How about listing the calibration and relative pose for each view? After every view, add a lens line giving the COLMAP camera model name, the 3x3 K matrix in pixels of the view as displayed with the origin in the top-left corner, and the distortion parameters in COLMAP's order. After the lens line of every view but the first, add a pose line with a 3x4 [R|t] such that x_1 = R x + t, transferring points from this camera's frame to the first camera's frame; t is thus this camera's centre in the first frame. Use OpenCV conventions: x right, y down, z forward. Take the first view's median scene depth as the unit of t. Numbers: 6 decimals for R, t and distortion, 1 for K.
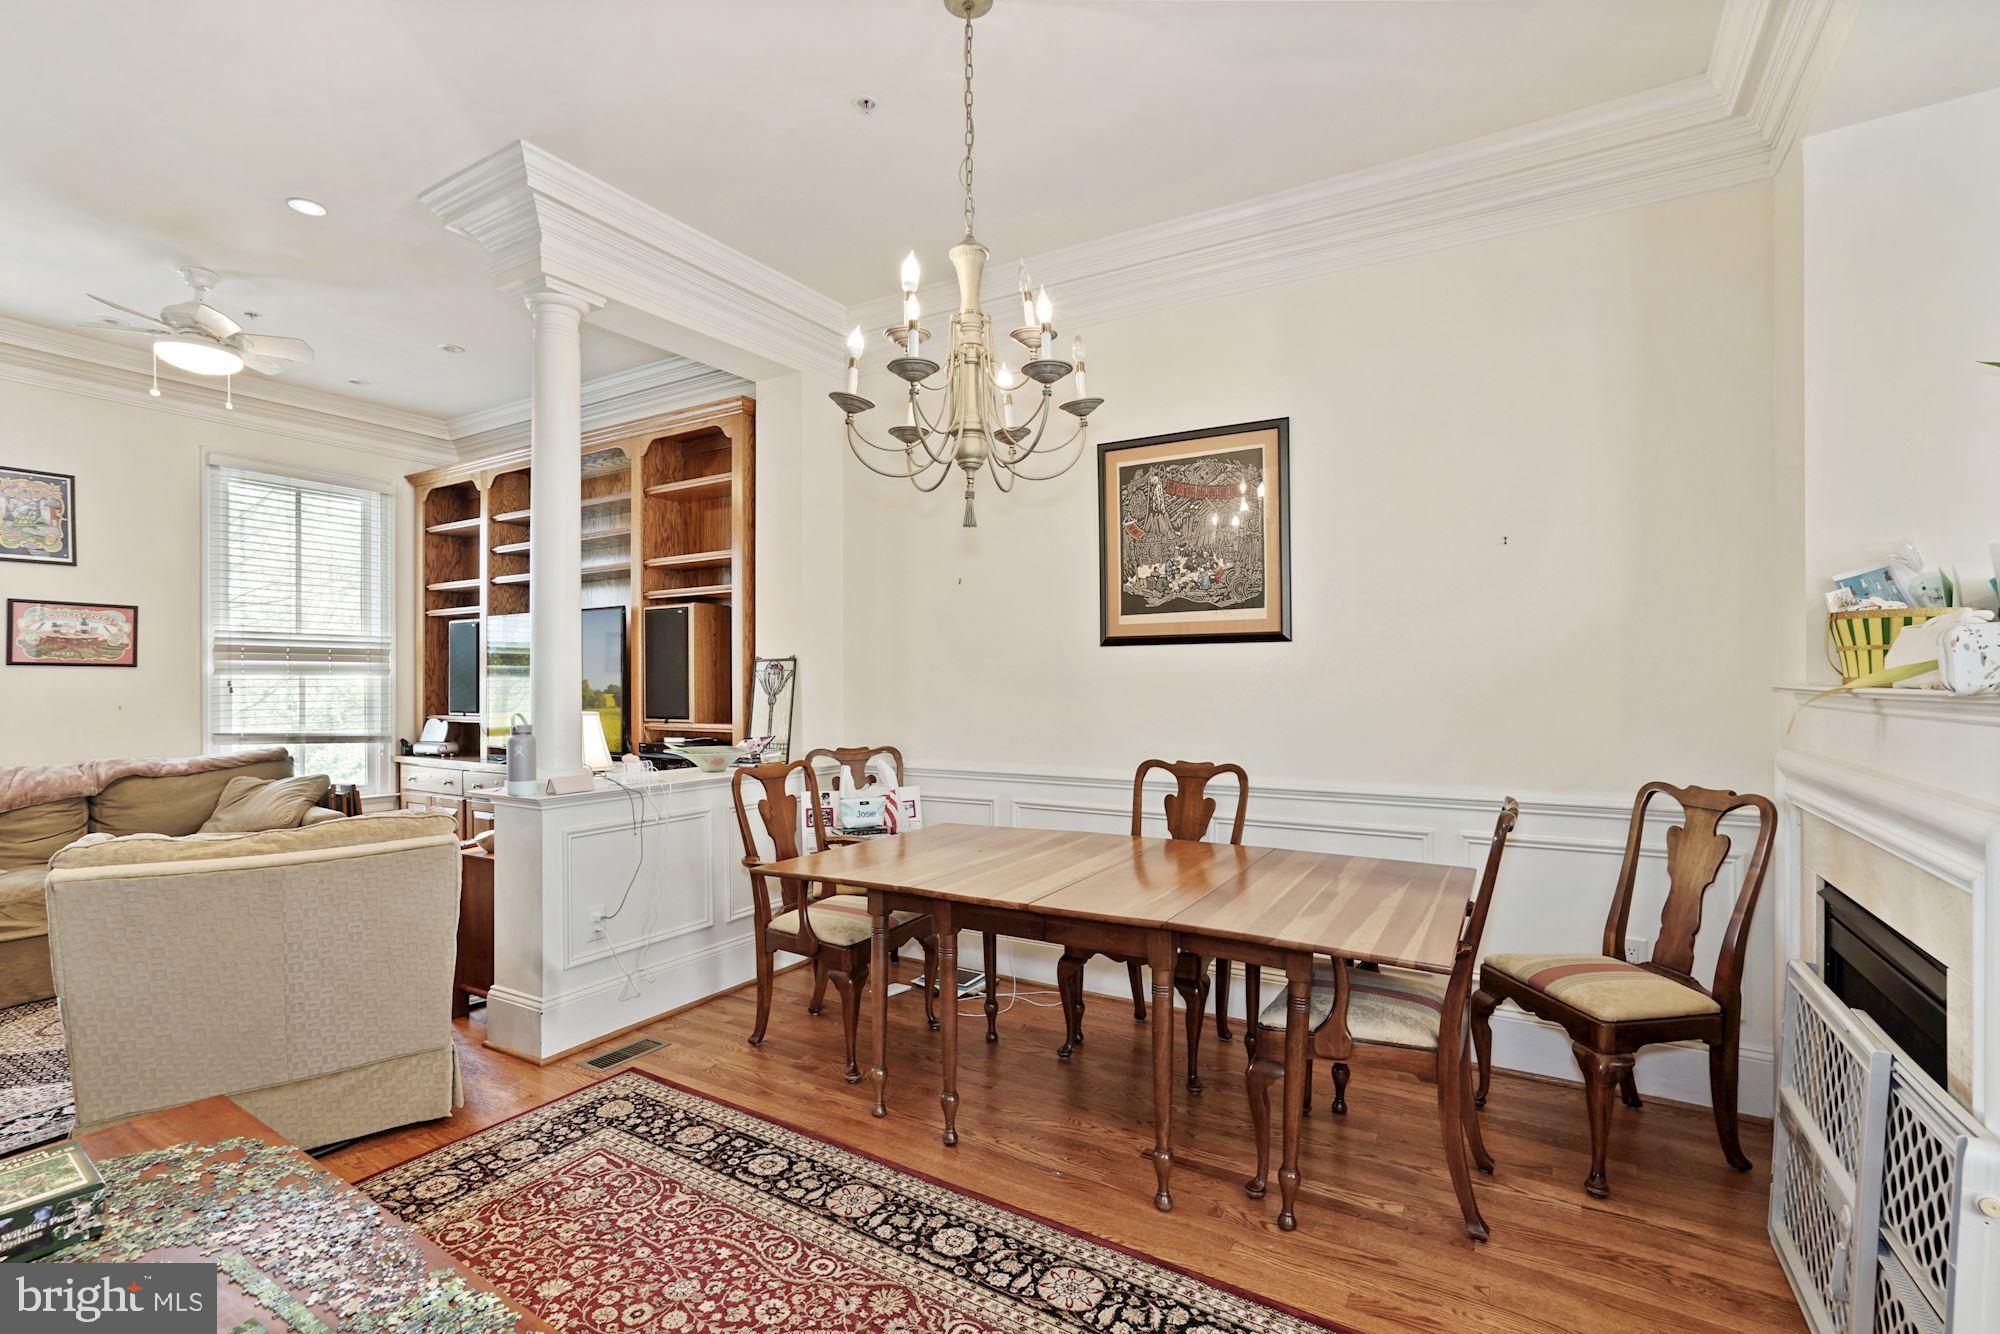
lens RADIAL K [[927.6, 0, 1009.0], [0, 927.6, 685.6], [0, 0, 1]] dist [-0.011674, 0.000991]
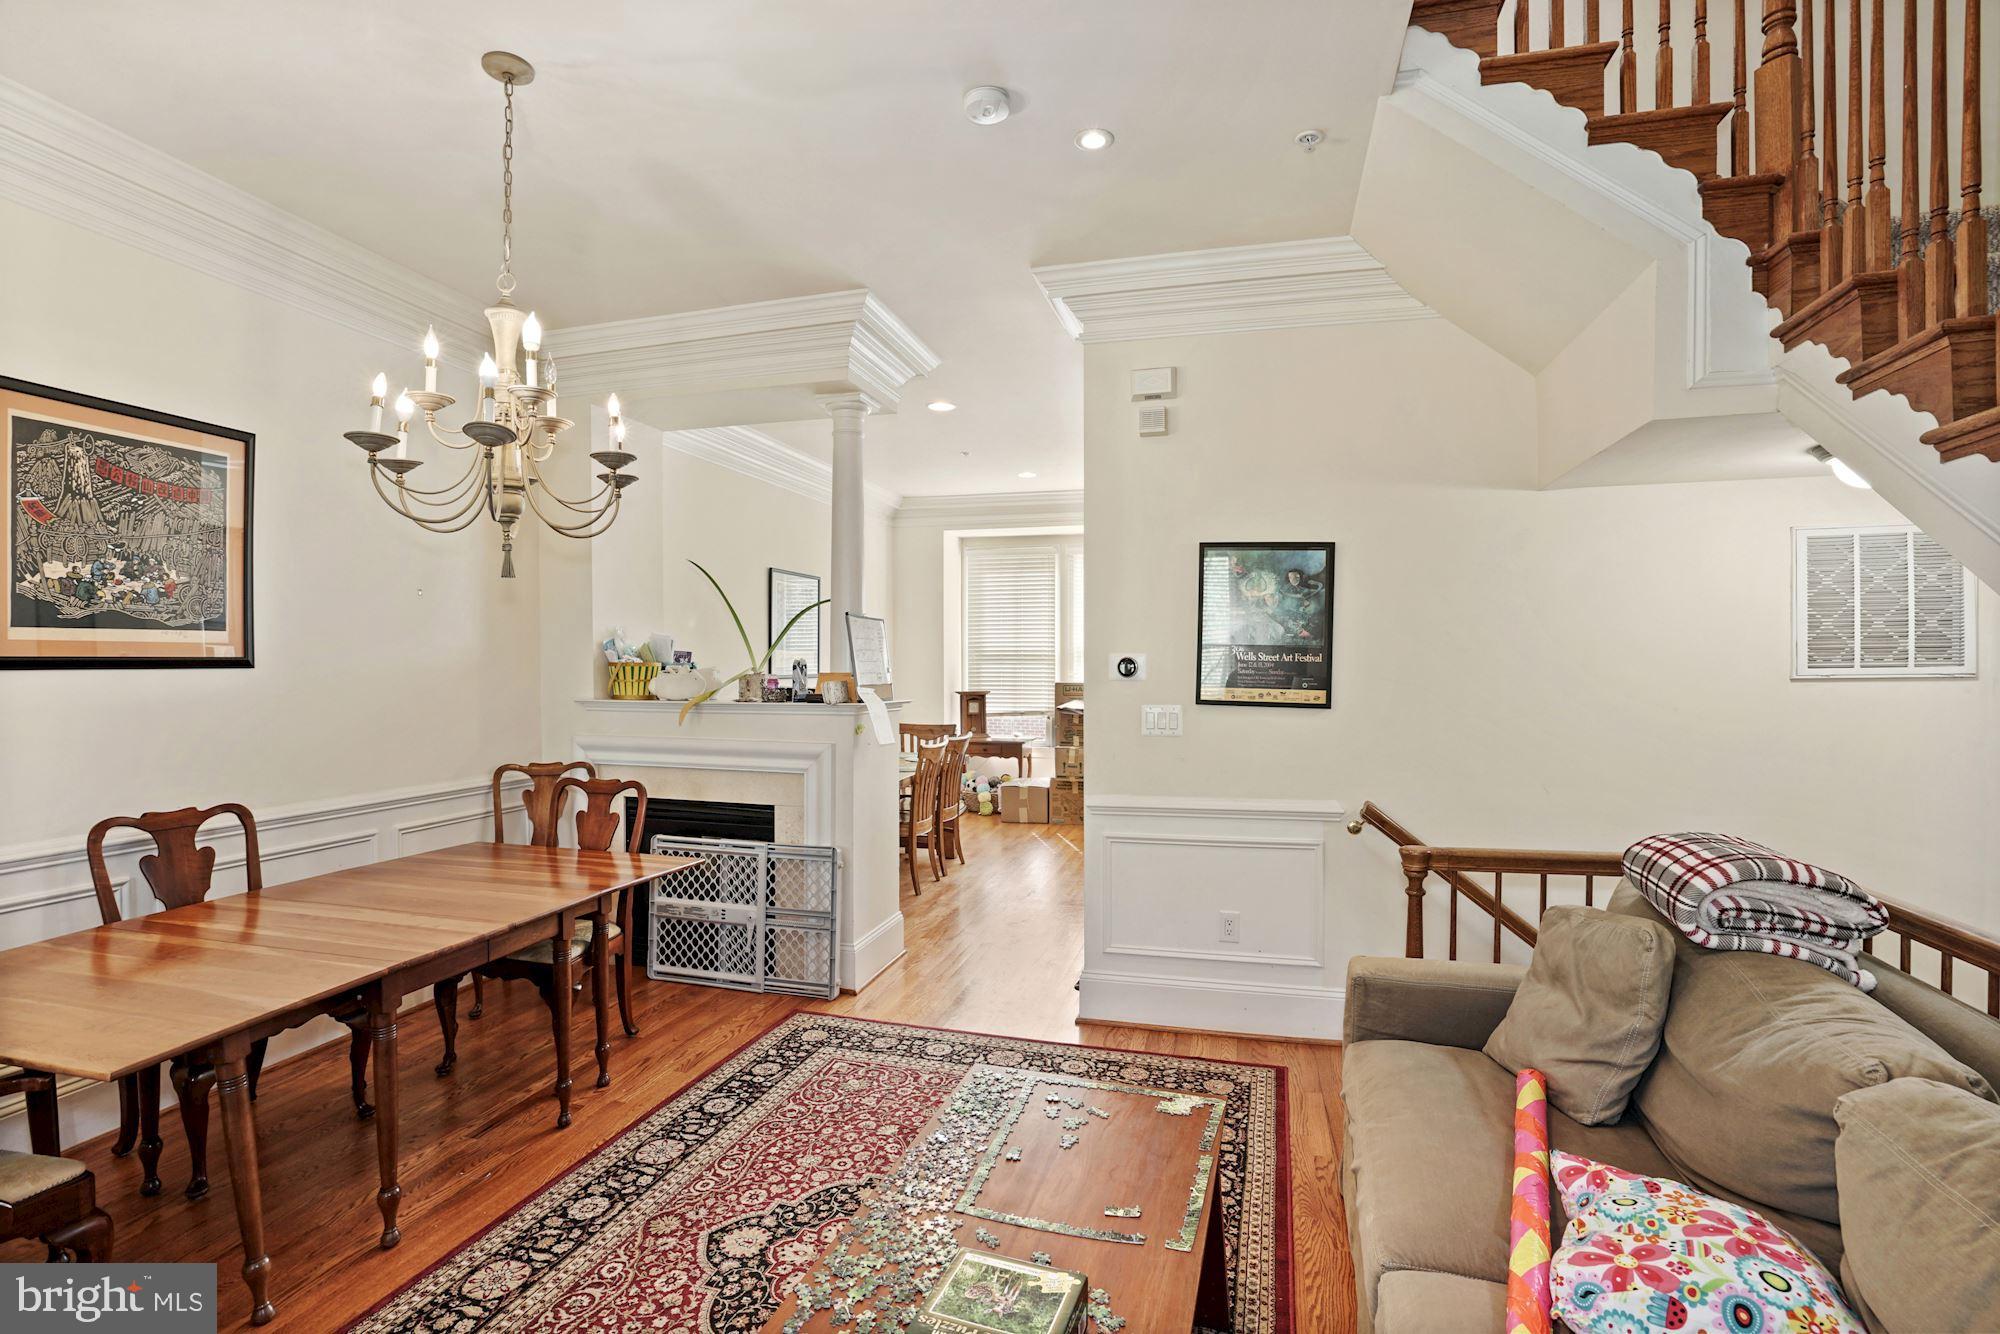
lens RADIAL K [[927.6, 0, 1001.9], [0, 927.6, 662.4], [0, 0, 1]] dist [-0.011674, 0.000991]
pose [[-0.279910, 0.001692, 0.960025, -0.829468], [0.003559, 0.999993, -0.000725, -0.049691], [-0.960020, 0.003213, -0.279914, 0.520239]]
